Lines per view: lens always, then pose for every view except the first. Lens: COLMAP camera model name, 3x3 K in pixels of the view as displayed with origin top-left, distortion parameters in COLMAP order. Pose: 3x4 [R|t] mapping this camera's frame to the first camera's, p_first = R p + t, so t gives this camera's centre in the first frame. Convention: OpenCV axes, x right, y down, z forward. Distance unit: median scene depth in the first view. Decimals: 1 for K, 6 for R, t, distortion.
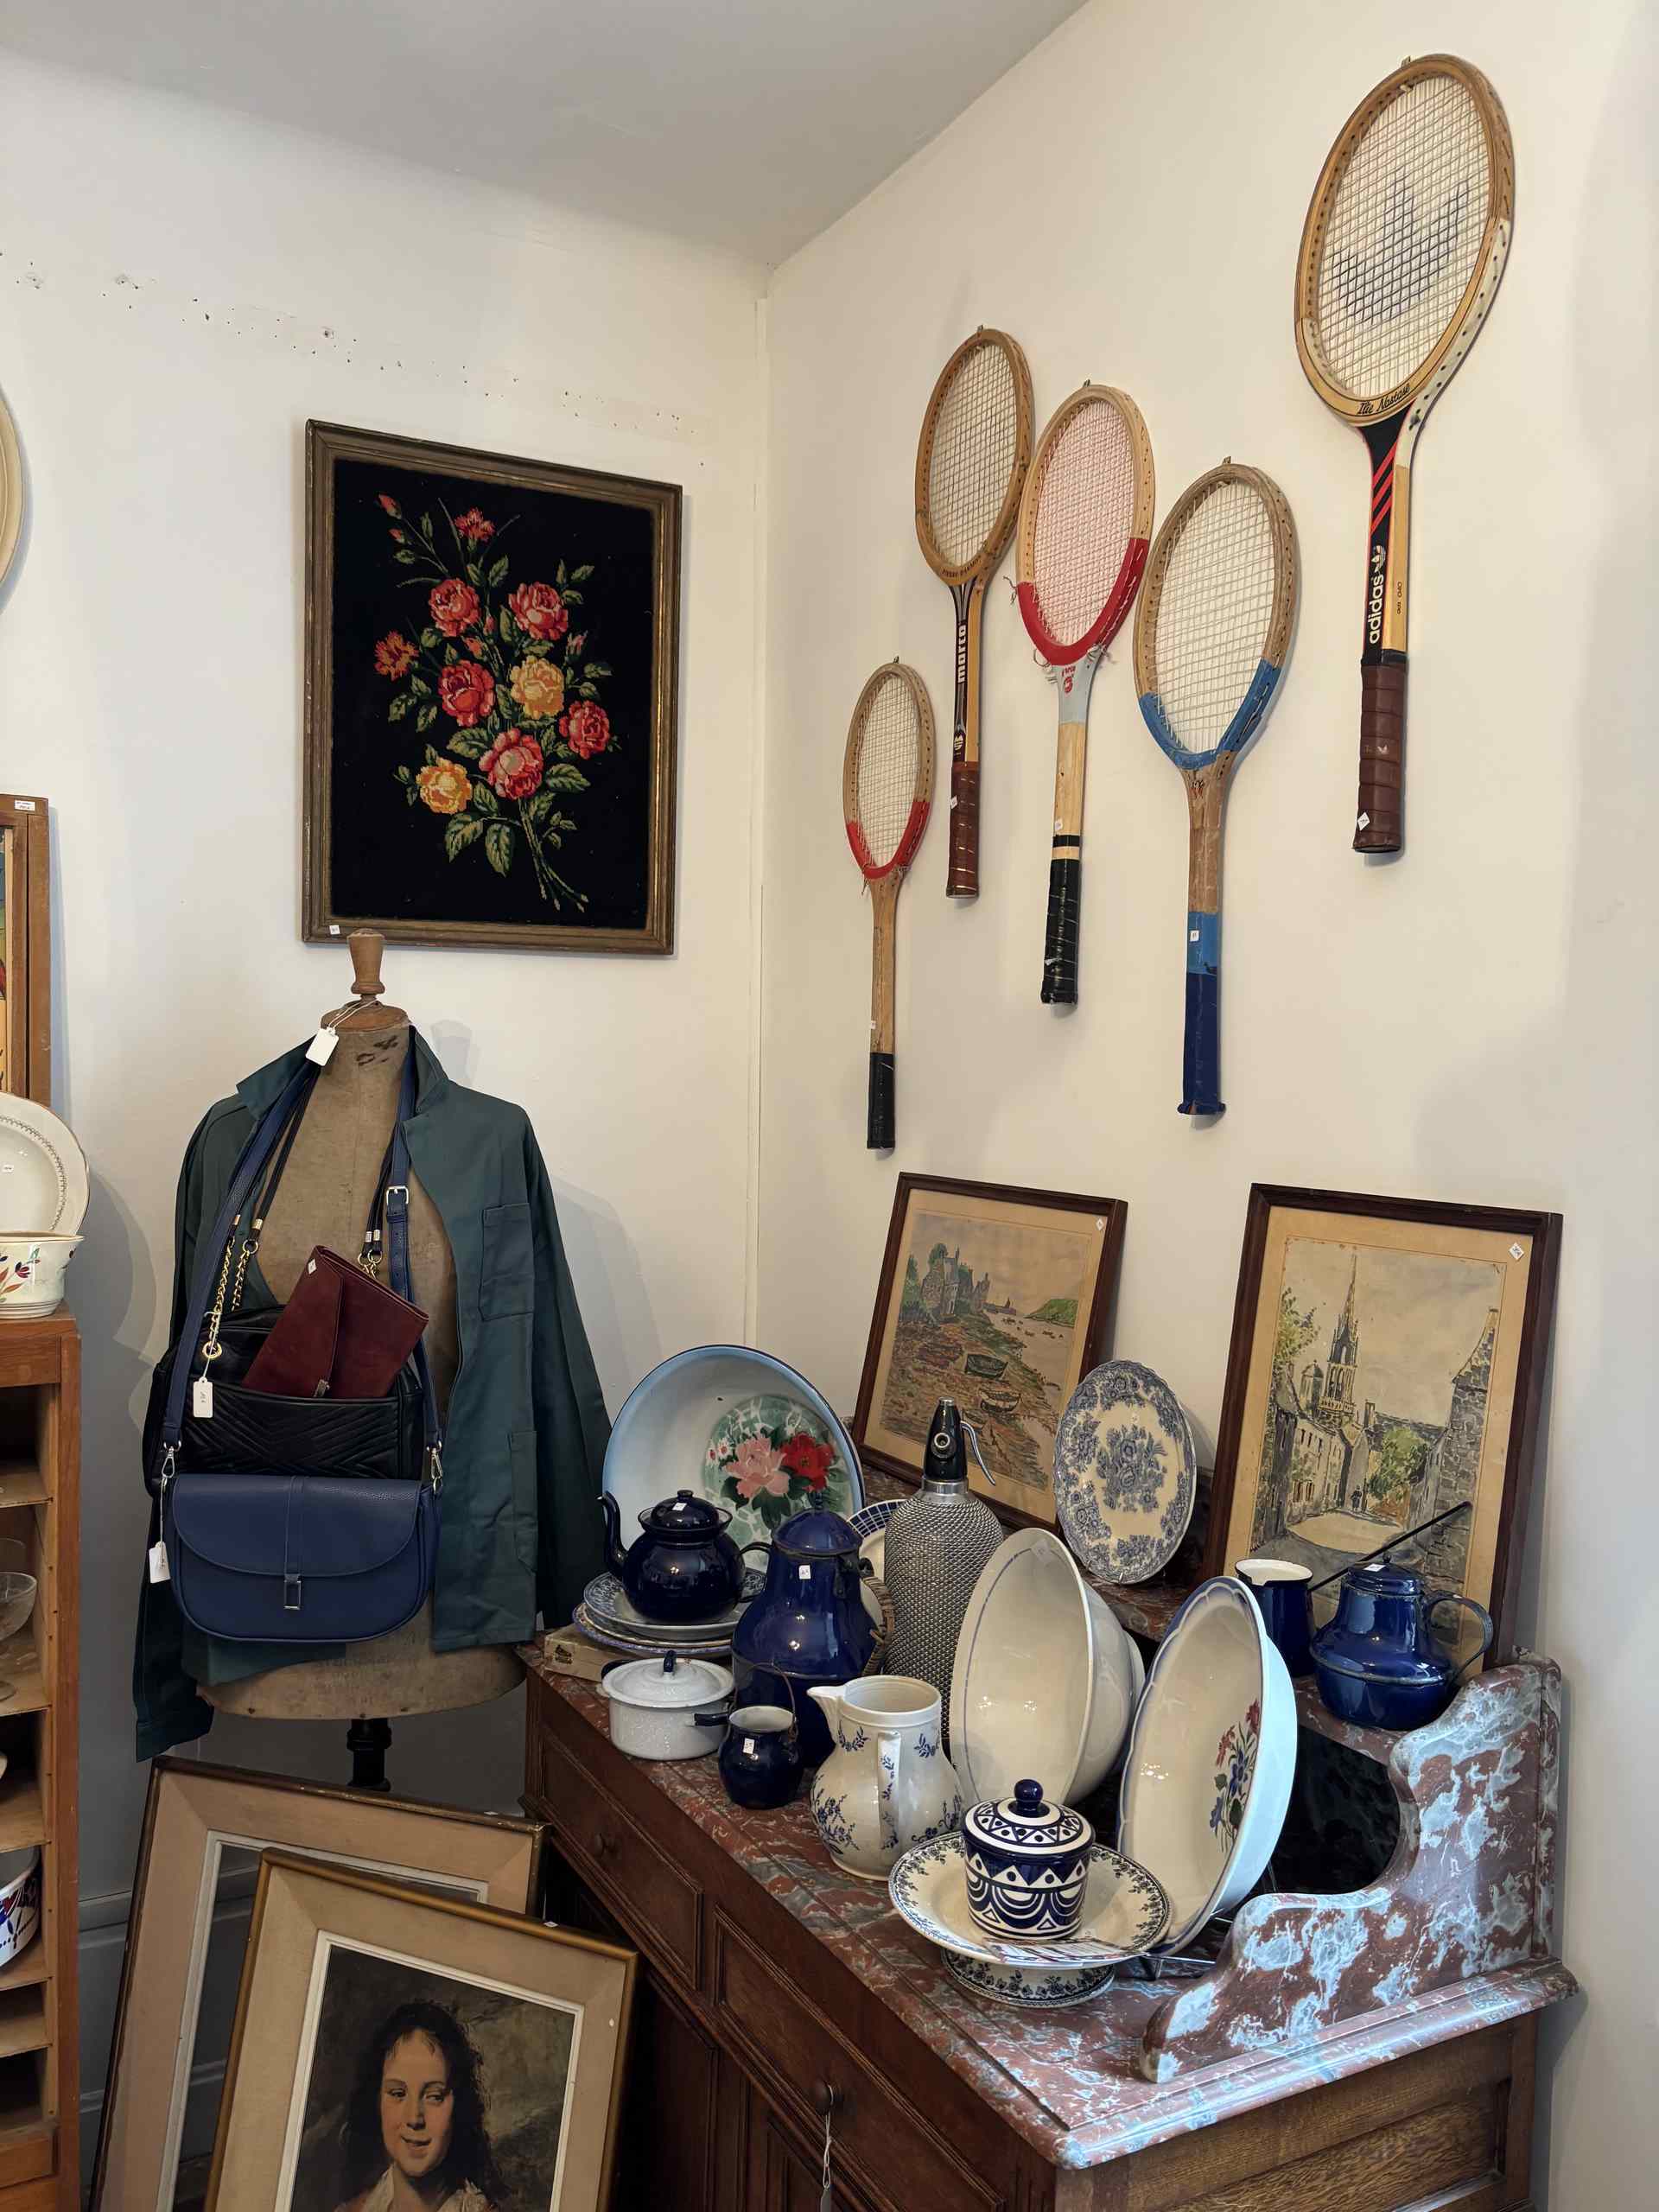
lens RADIAL K [[1699.7, 0, 828.9], [0, 1699.7, 1137.7], [0, 0, 1]] dist [0.033712, -0.040993]
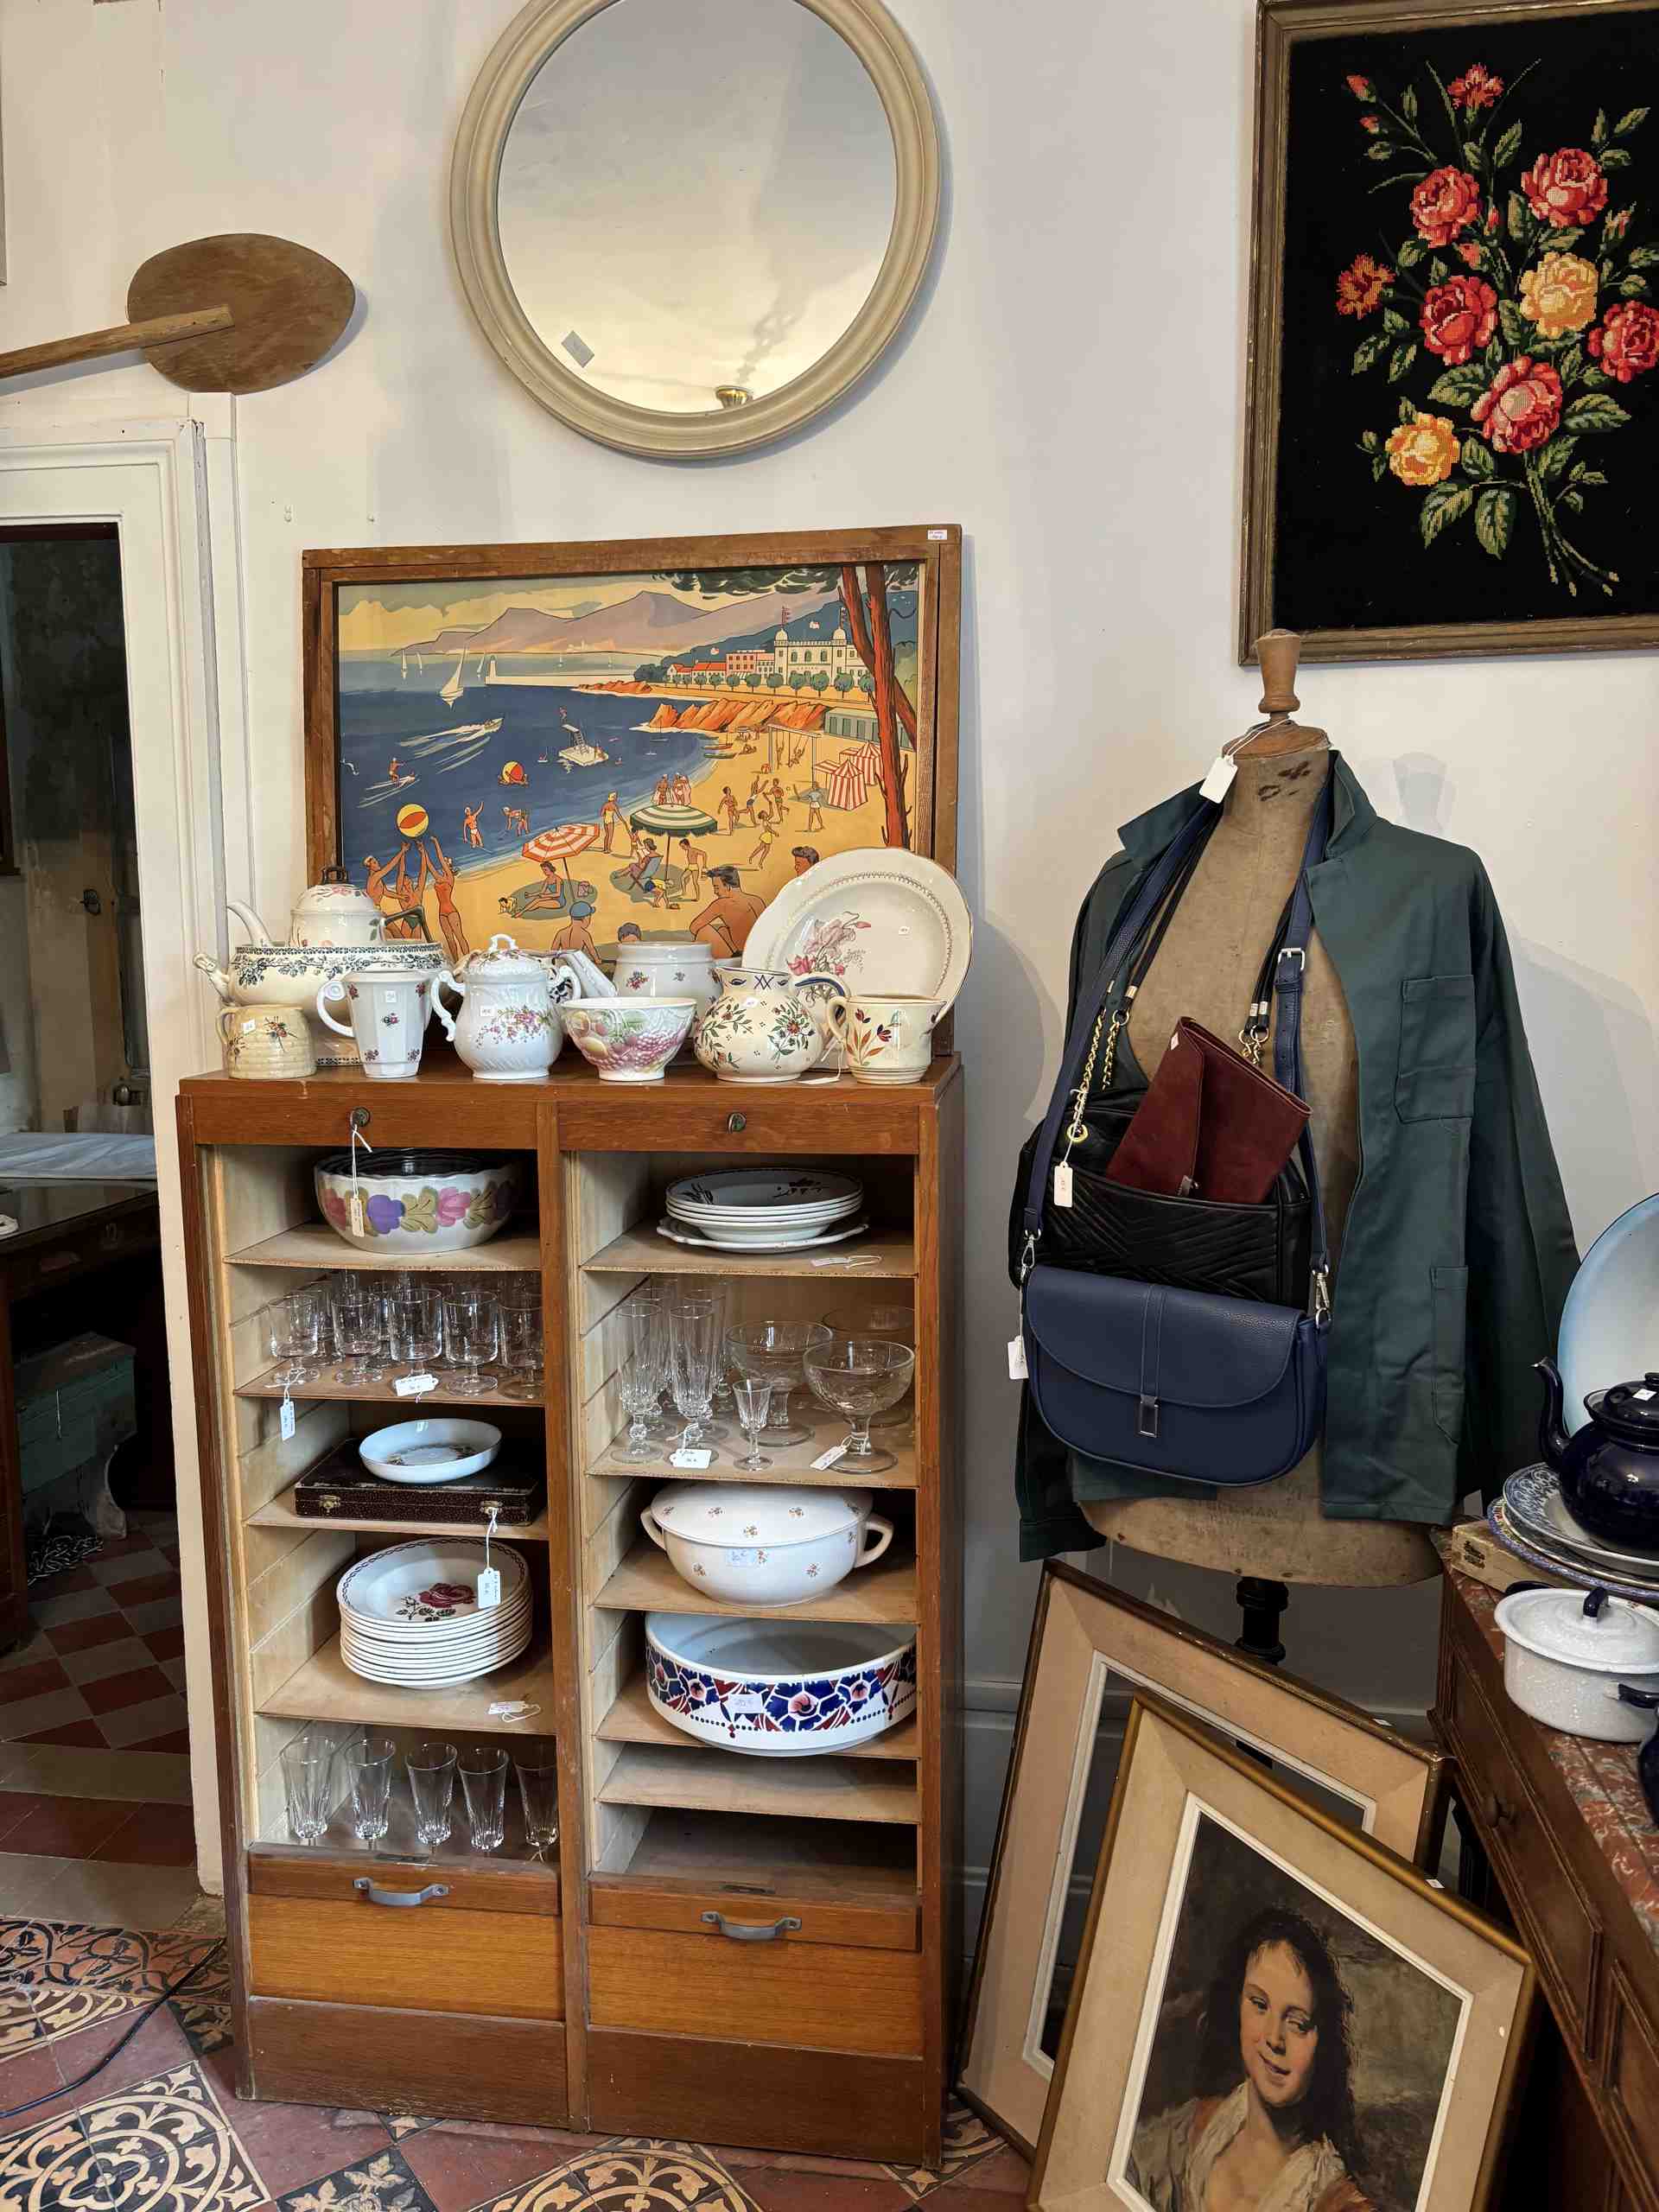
lens RADIAL K [[1699.7, 0, 822.8], [0, 1699.7, 1126.3], [0, 0, 1]] dist [0.033712, -0.040993]
pose [[0.799671, 0.068499, -0.596518, 0.054105], [-0.005202, 0.994225, 0.107194, 0.025863], [0.600416, -0.082617, 0.795409, 0.207682]]
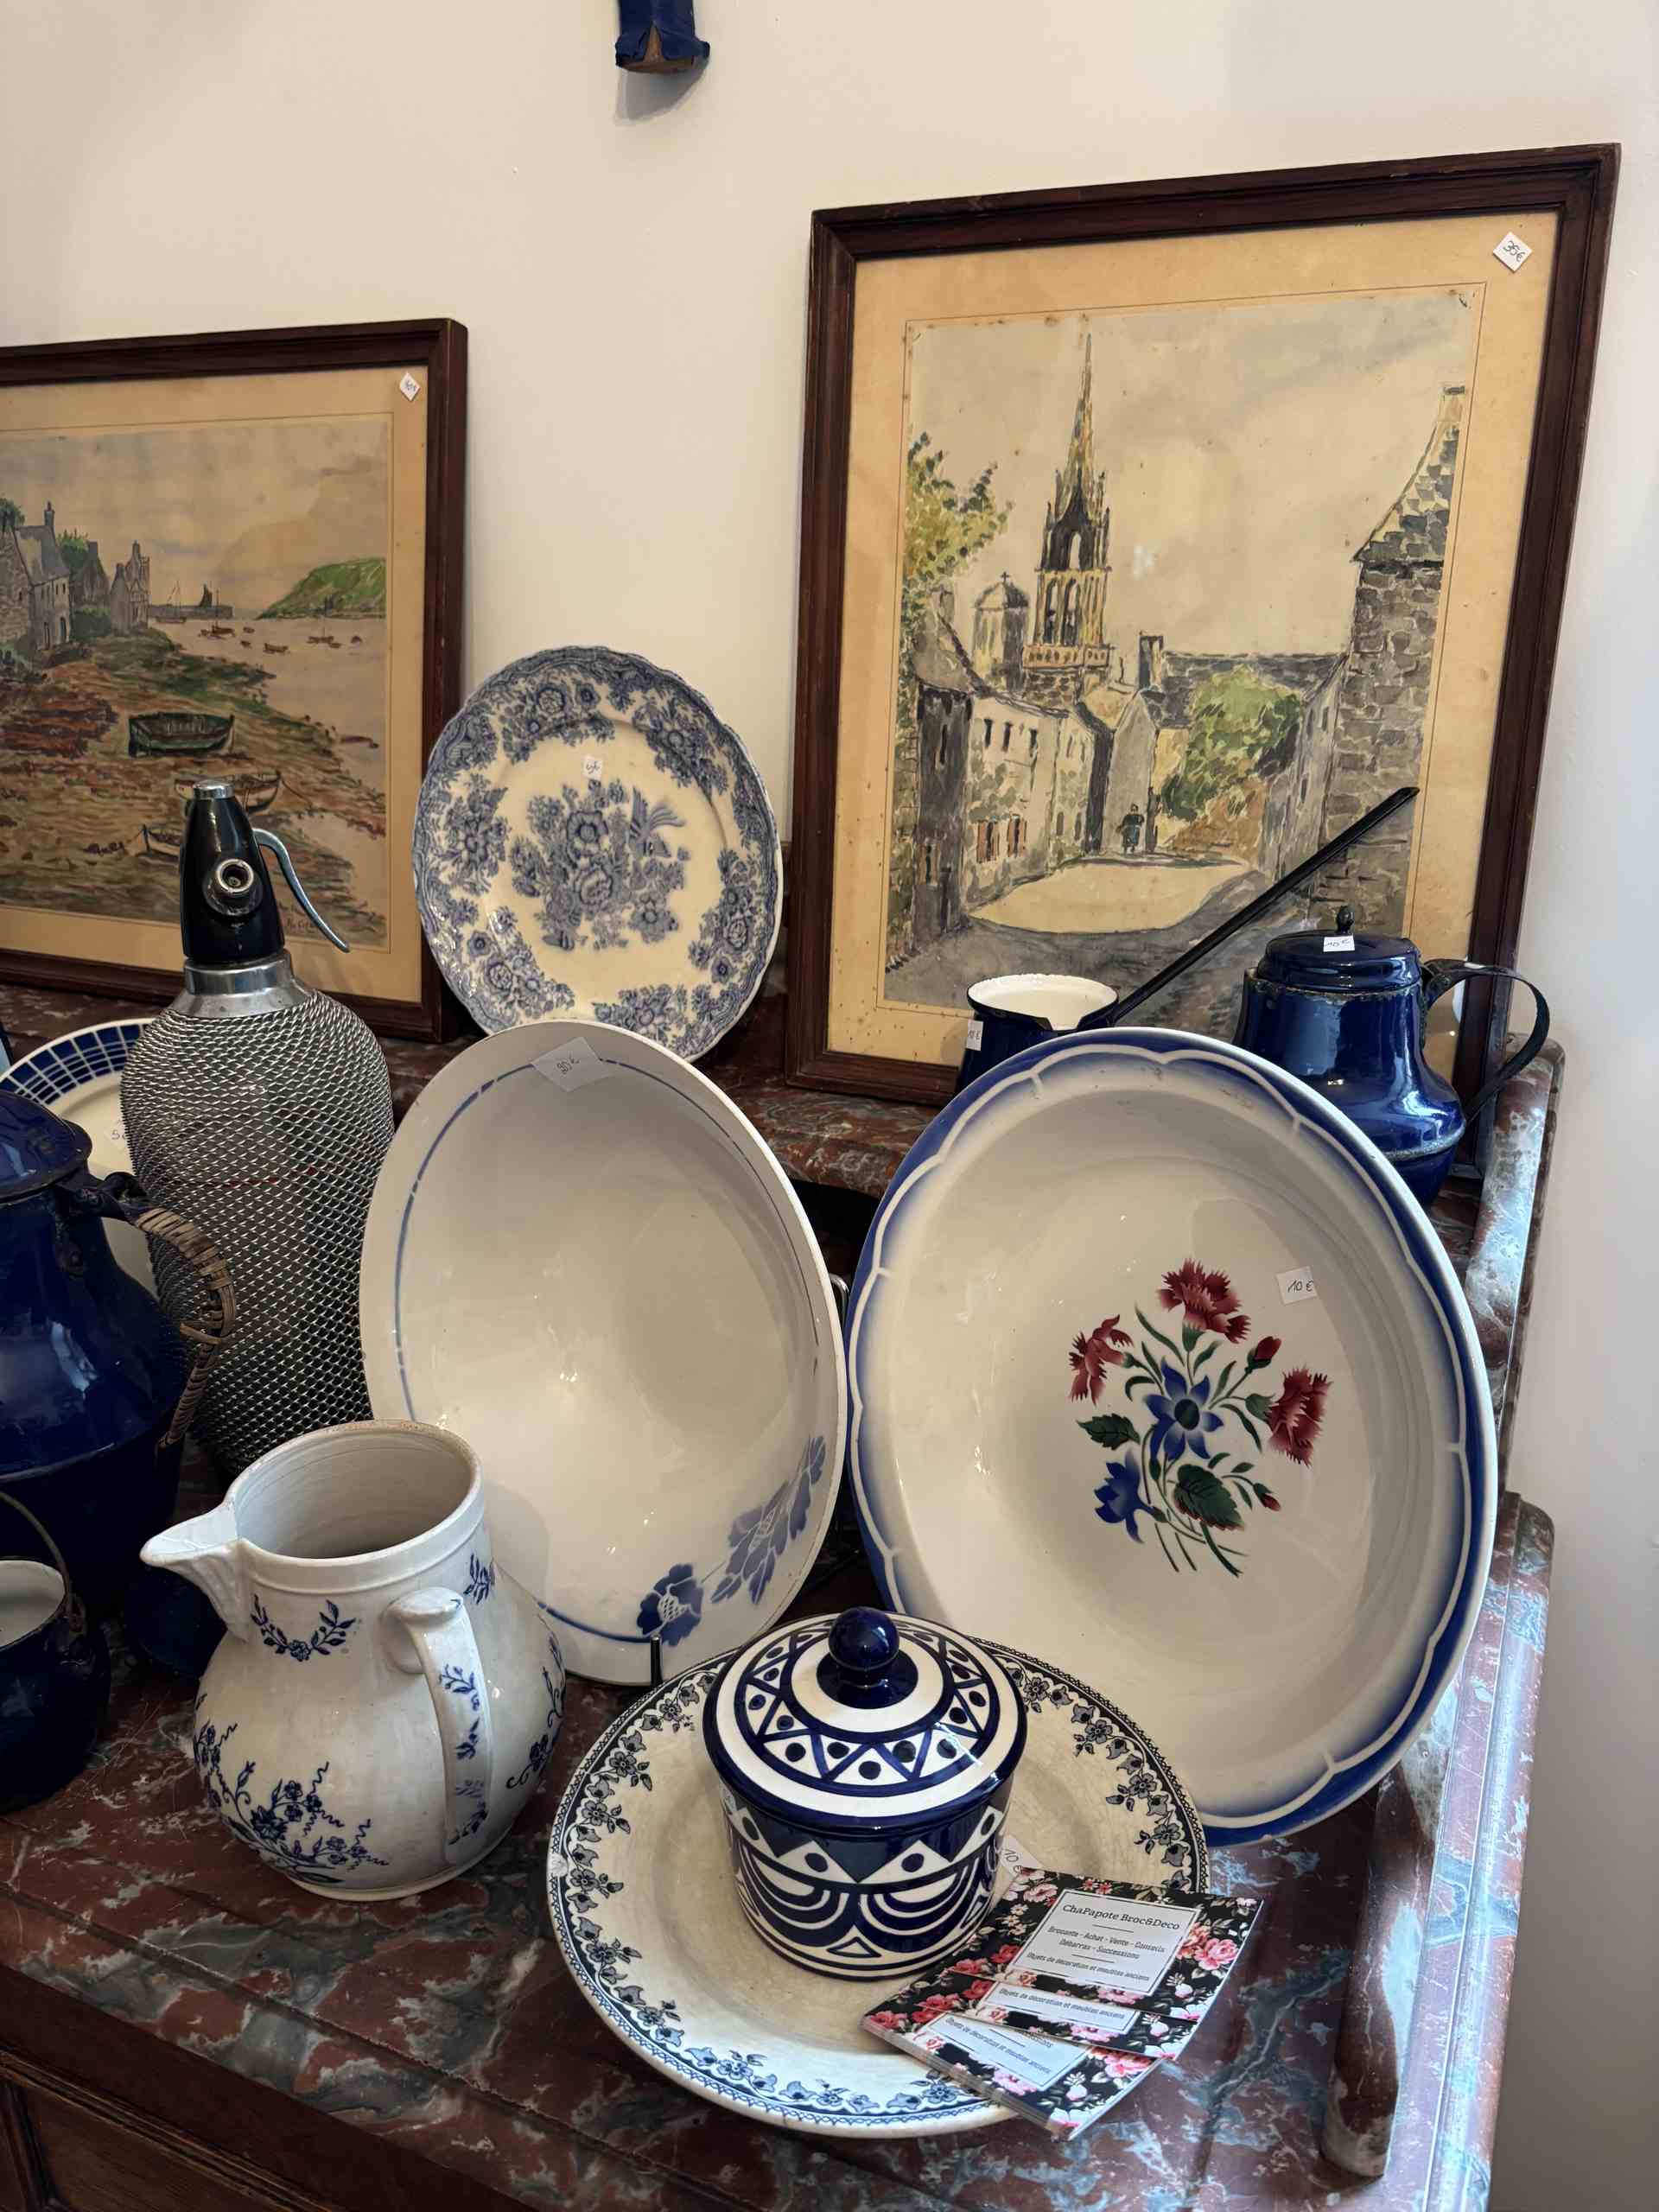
lens RADIAL K [[1699.7, 0, 780.9], [0, 1699.7, 1130.3], [0, 0, 1]] dist [0.033712, -0.040993]
pose [[0.816061, -0.251254, 0.520496, -0.054421], [0.069992, 0.936899, 0.342522, 0.083209], [-0.573713, -0.243088, 0.782152, 0.470398]]
